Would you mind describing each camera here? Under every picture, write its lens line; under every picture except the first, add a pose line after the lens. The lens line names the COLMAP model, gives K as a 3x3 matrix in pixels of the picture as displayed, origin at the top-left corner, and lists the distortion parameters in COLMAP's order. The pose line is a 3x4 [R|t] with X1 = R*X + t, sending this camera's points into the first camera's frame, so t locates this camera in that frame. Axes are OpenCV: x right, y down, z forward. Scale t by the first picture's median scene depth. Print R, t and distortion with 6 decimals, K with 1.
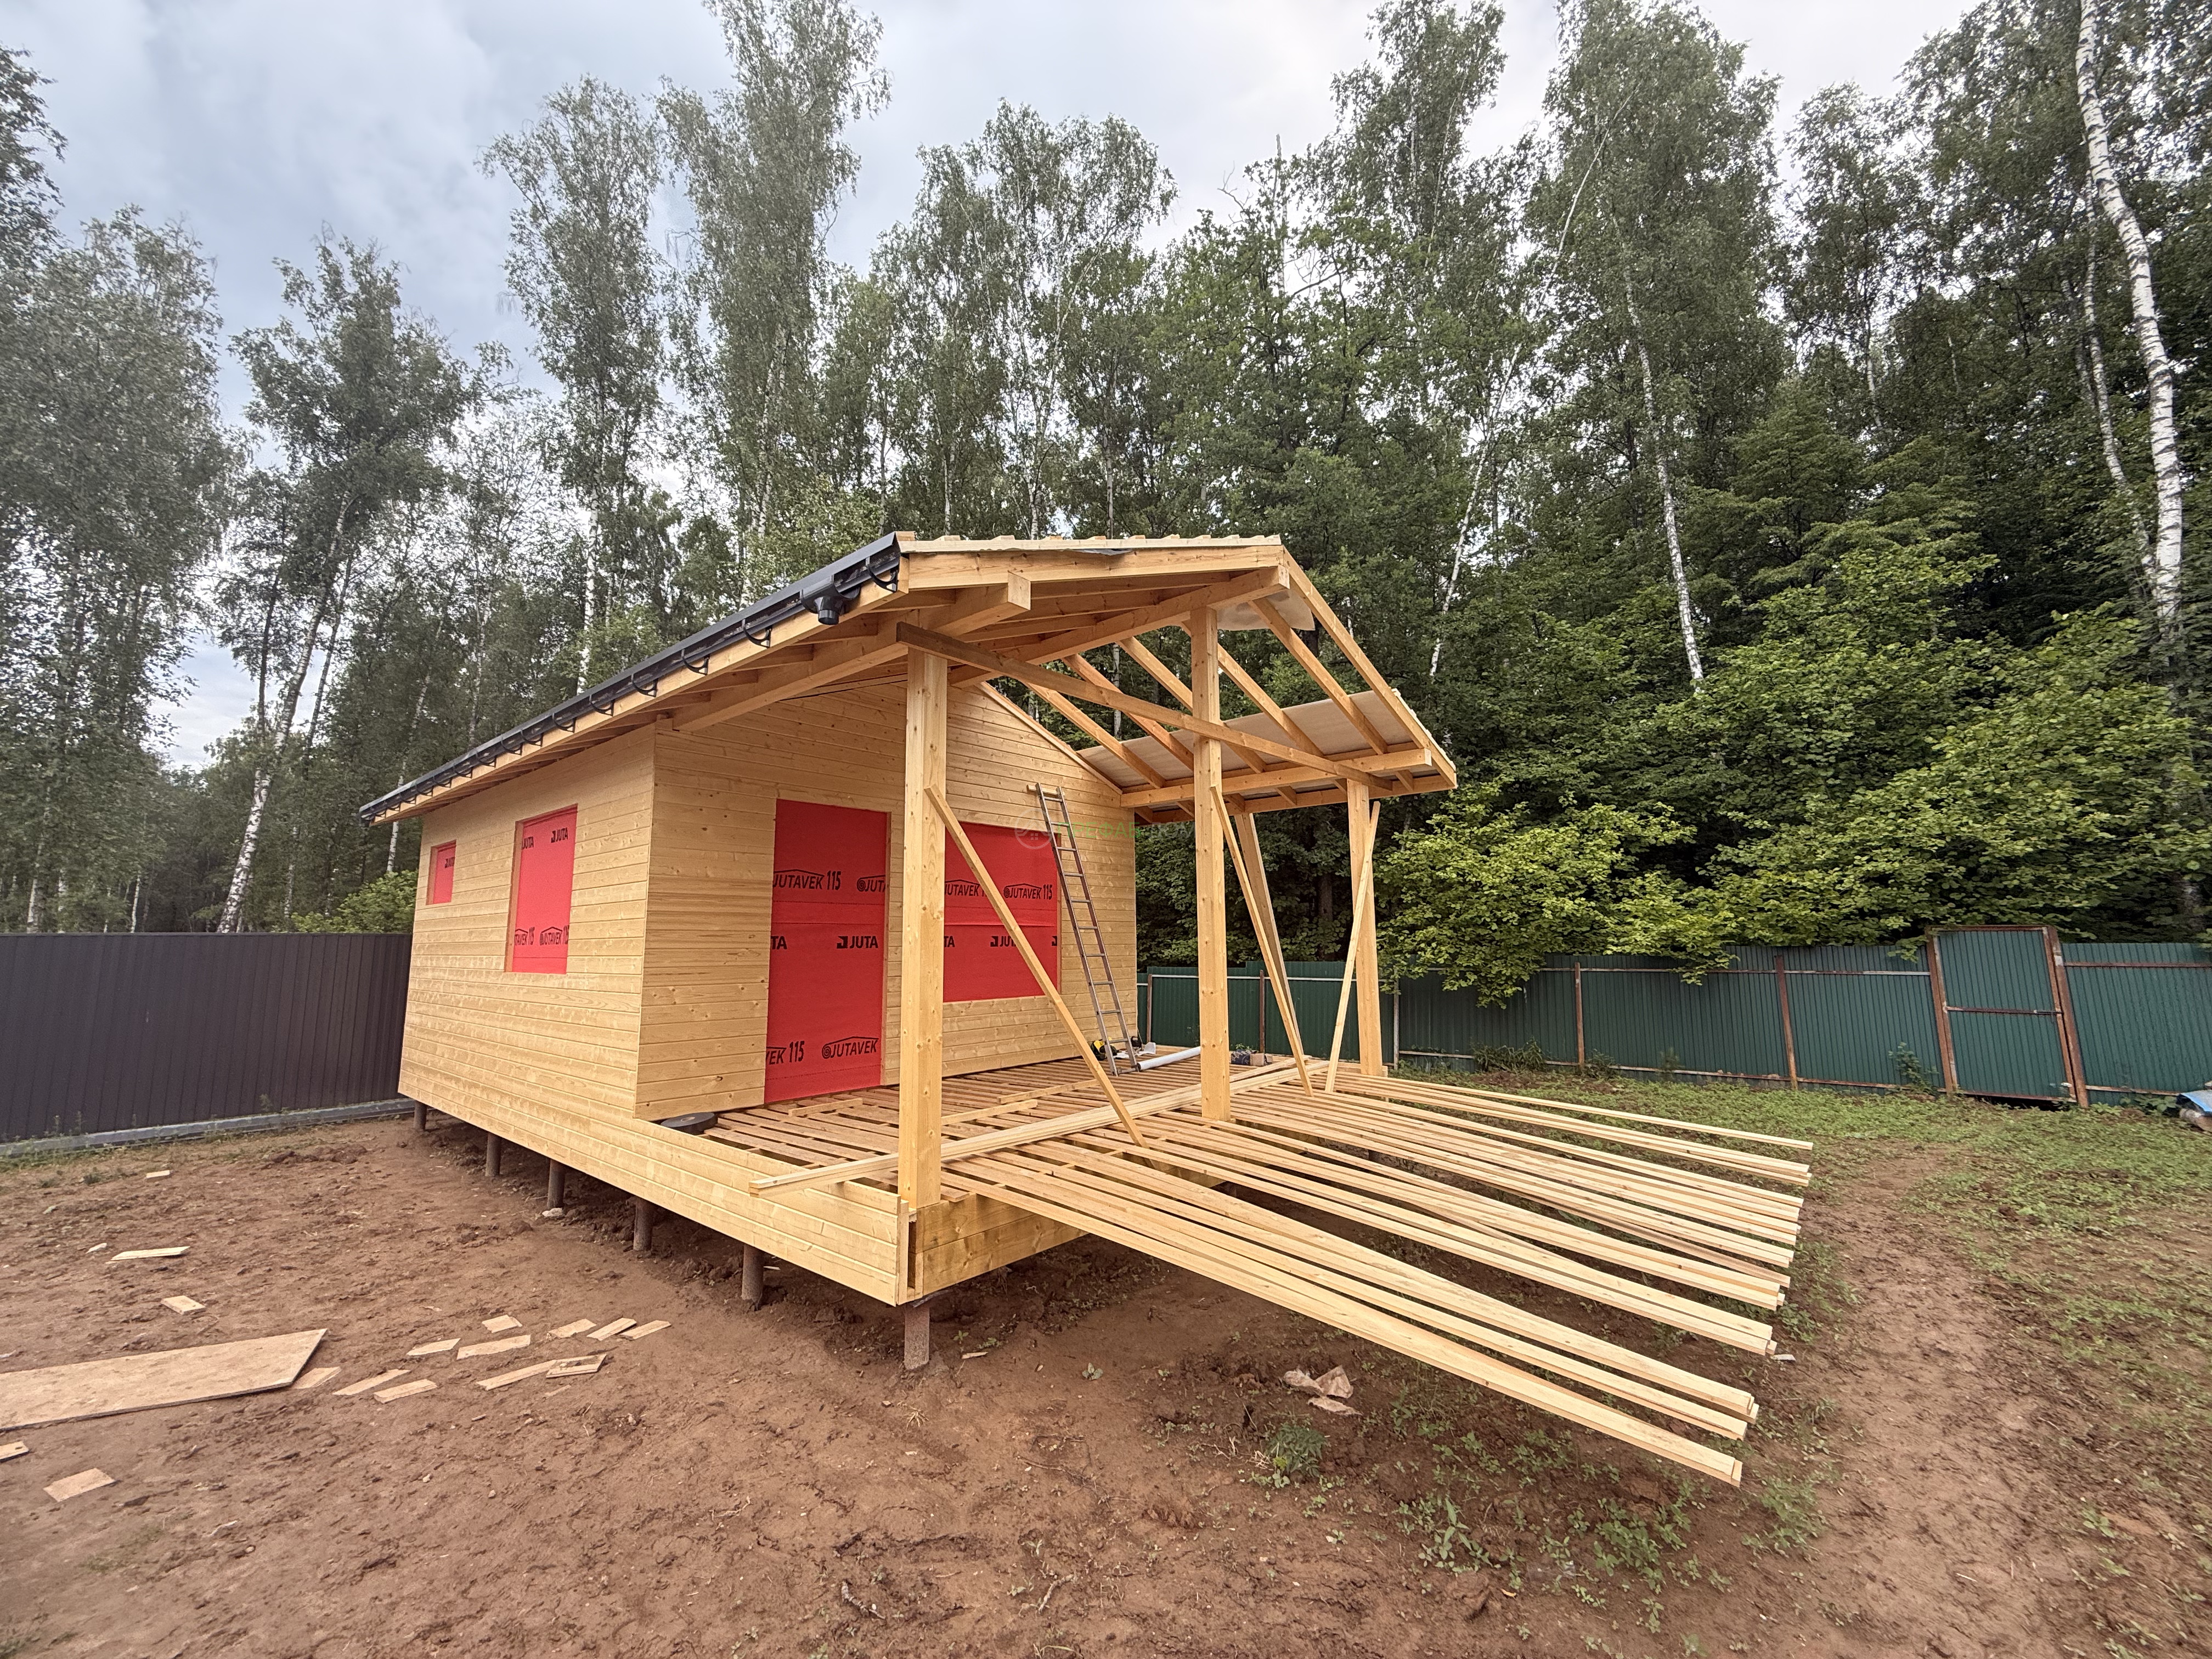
lens RADIAL K [[878.5, 0, 1097.1], [0, 878.5, 822.2], [0, 0, 1]] dist [0.000658, 0.000211]
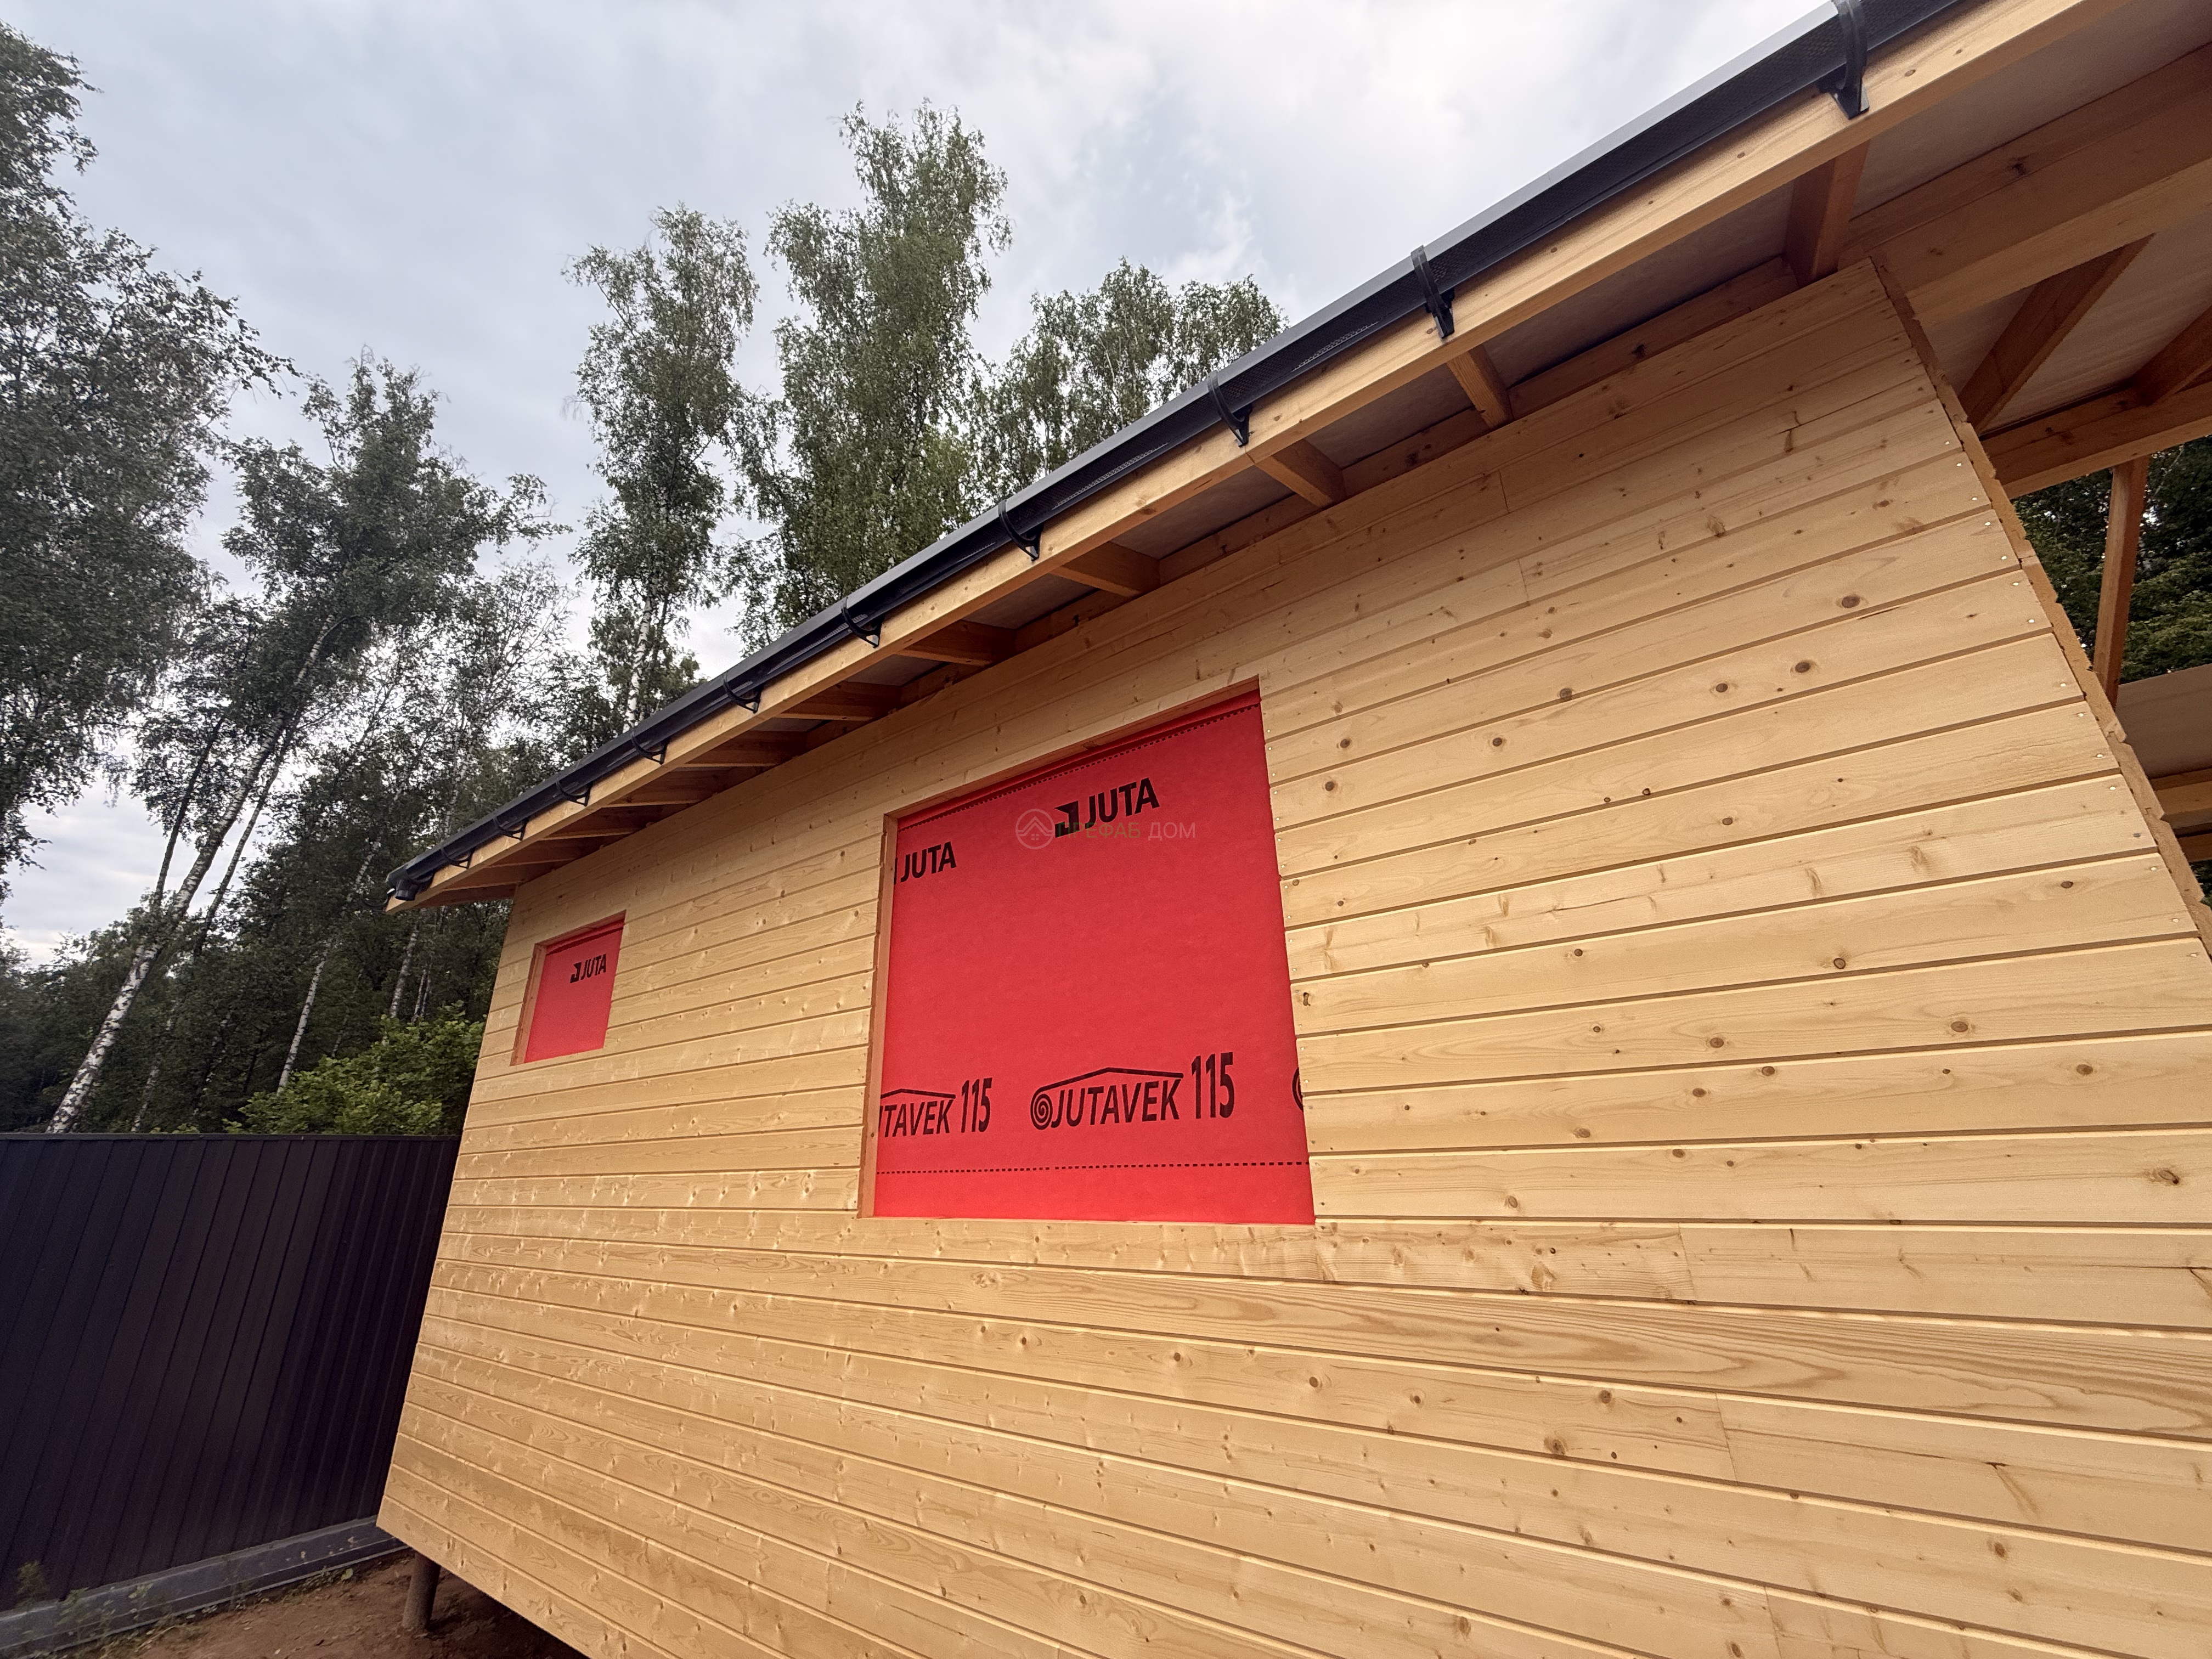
lens RADIAL K [[878.5, 0, 1104.6], [0, 878.5, 830.2], [0, 0, 1]] dist [0.000658, 0.000211]
pose [[0.997623, 0.010464, 0.068115, -0.477256], [0.005249, 0.973997, -0.226500, 0.079261], [-0.068714, 0.226319, 0.971626, 0.488839]]
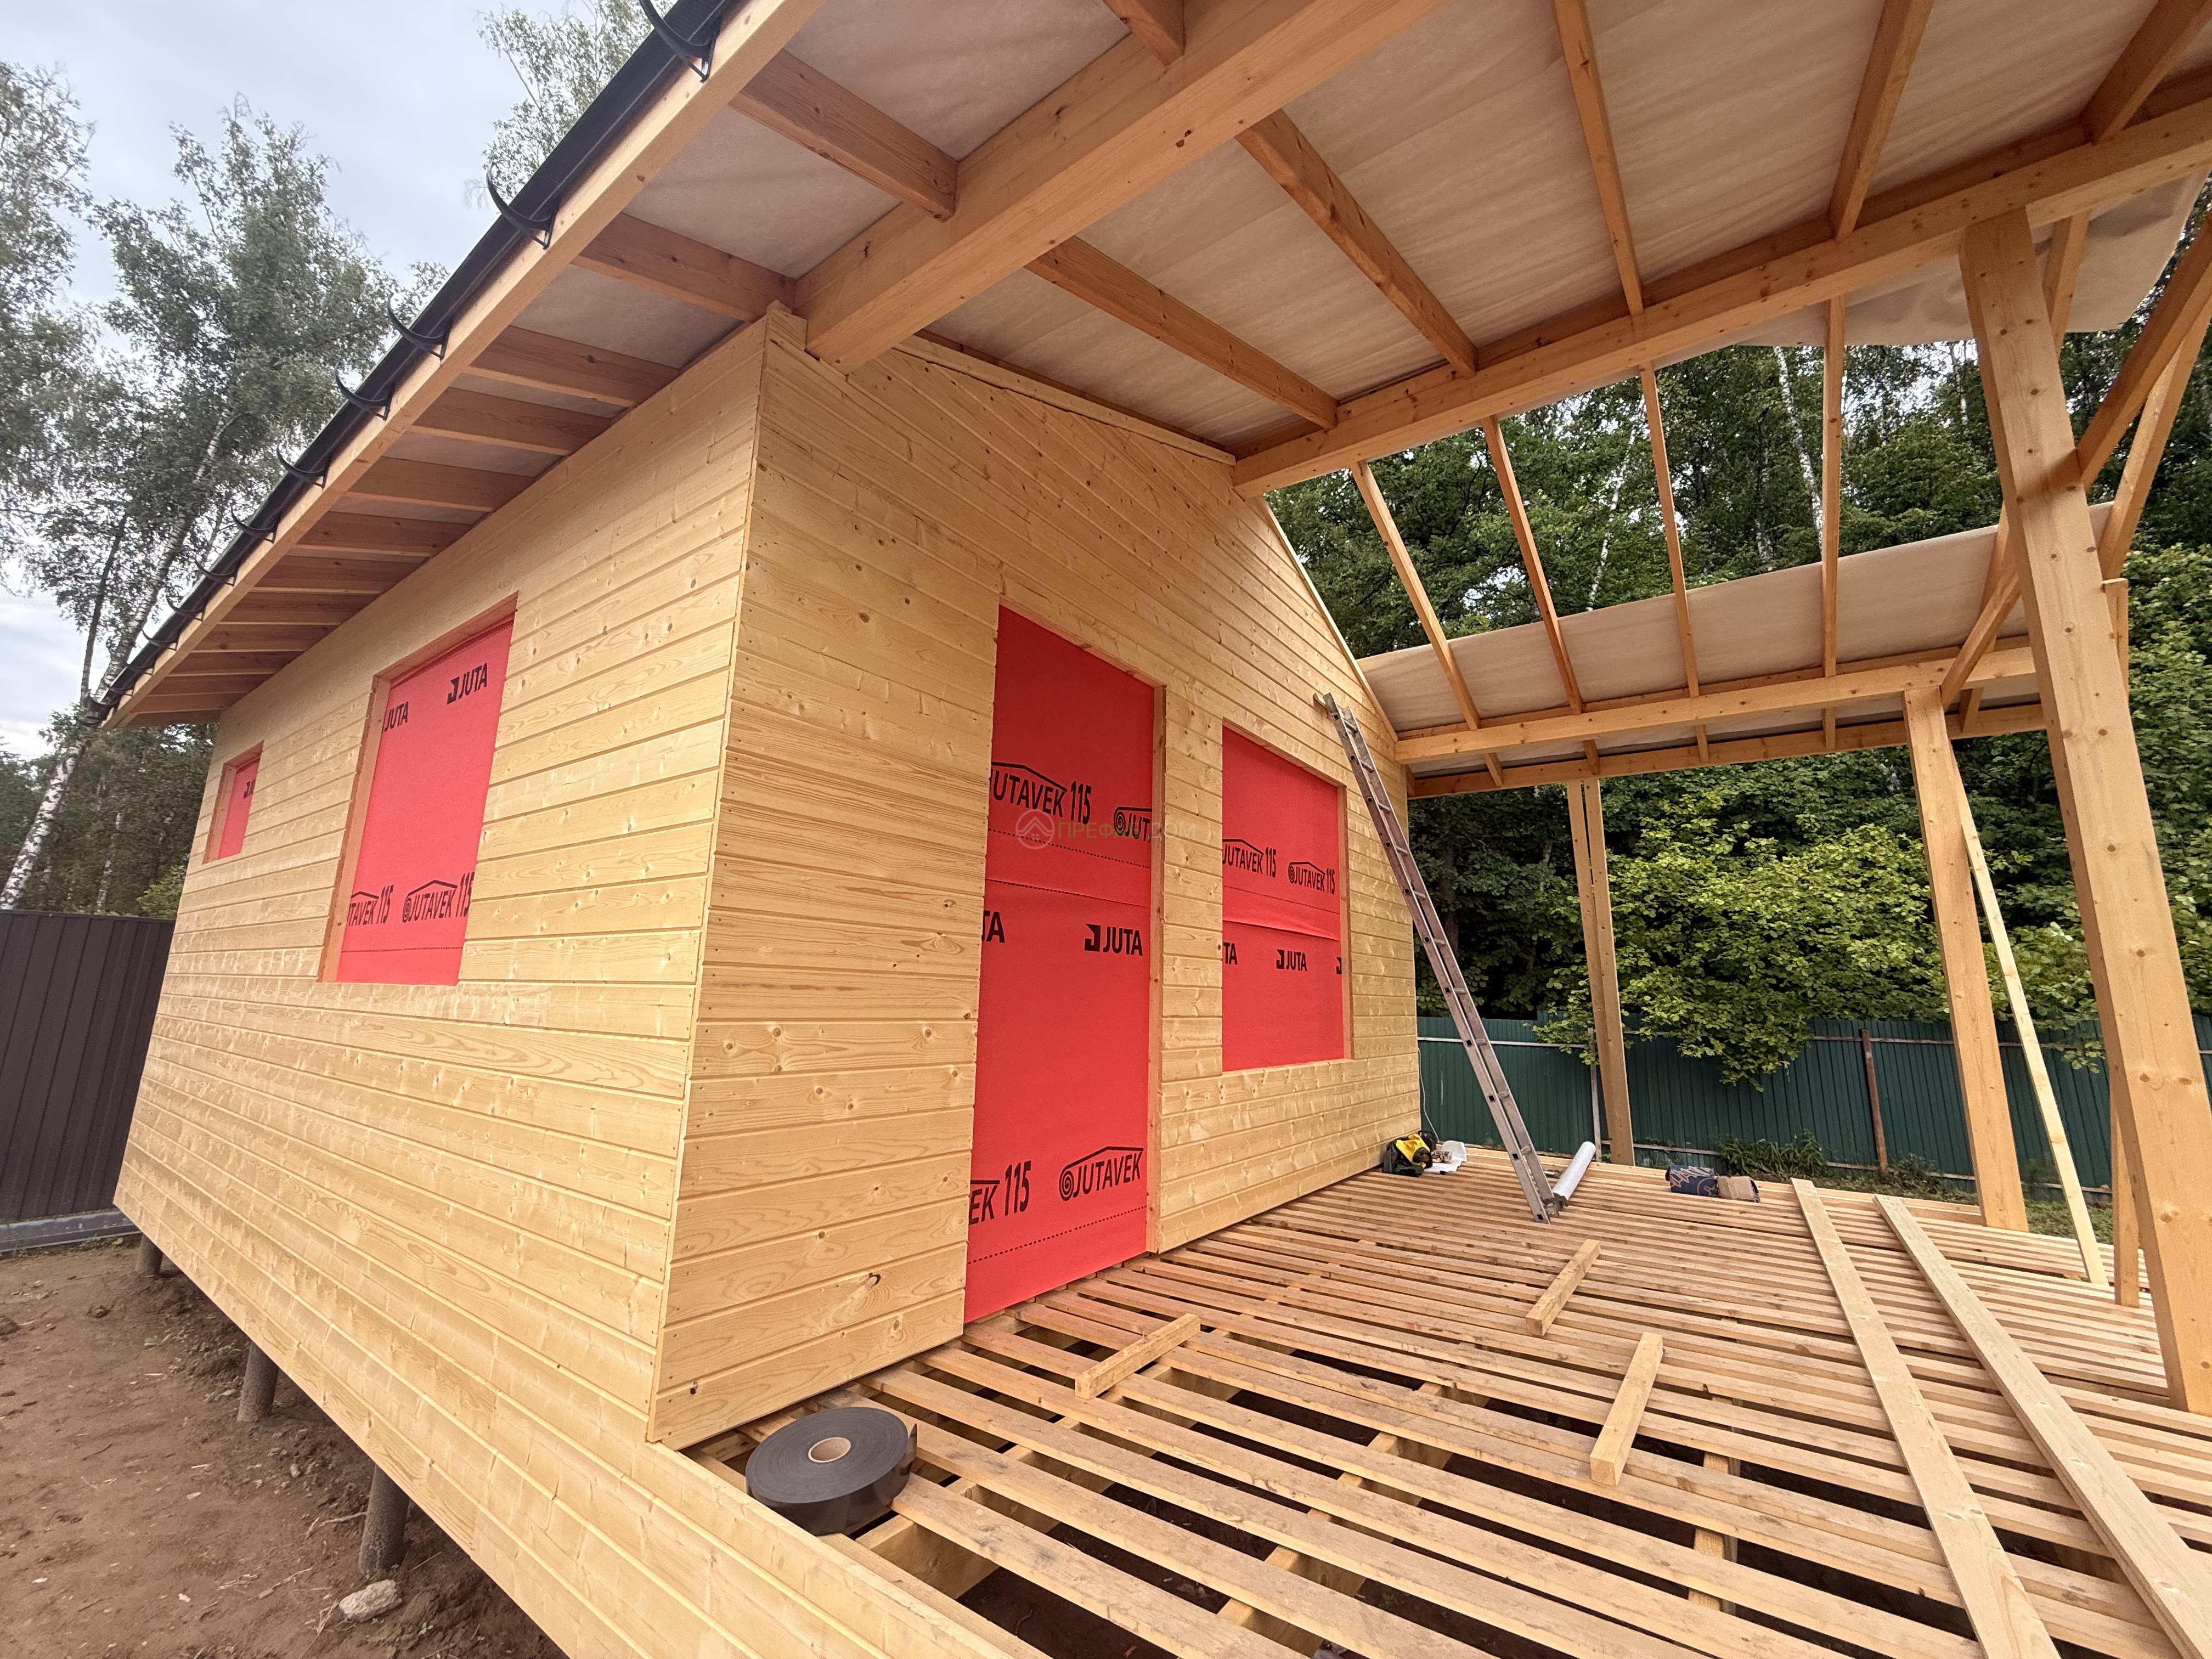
lens RADIAL K [[878.5, 0, 1097.6], [0, 878.5, 823.5], [0, 0, 1]] dist [0.000658, 0.000211]
pose [[0.995710, 0.049201, 0.078361, -0.237085], [-0.044670, 0.997284, -0.058566, 0.075346], [-0.081030, 0.054814, 0.995203, 0.389765]]
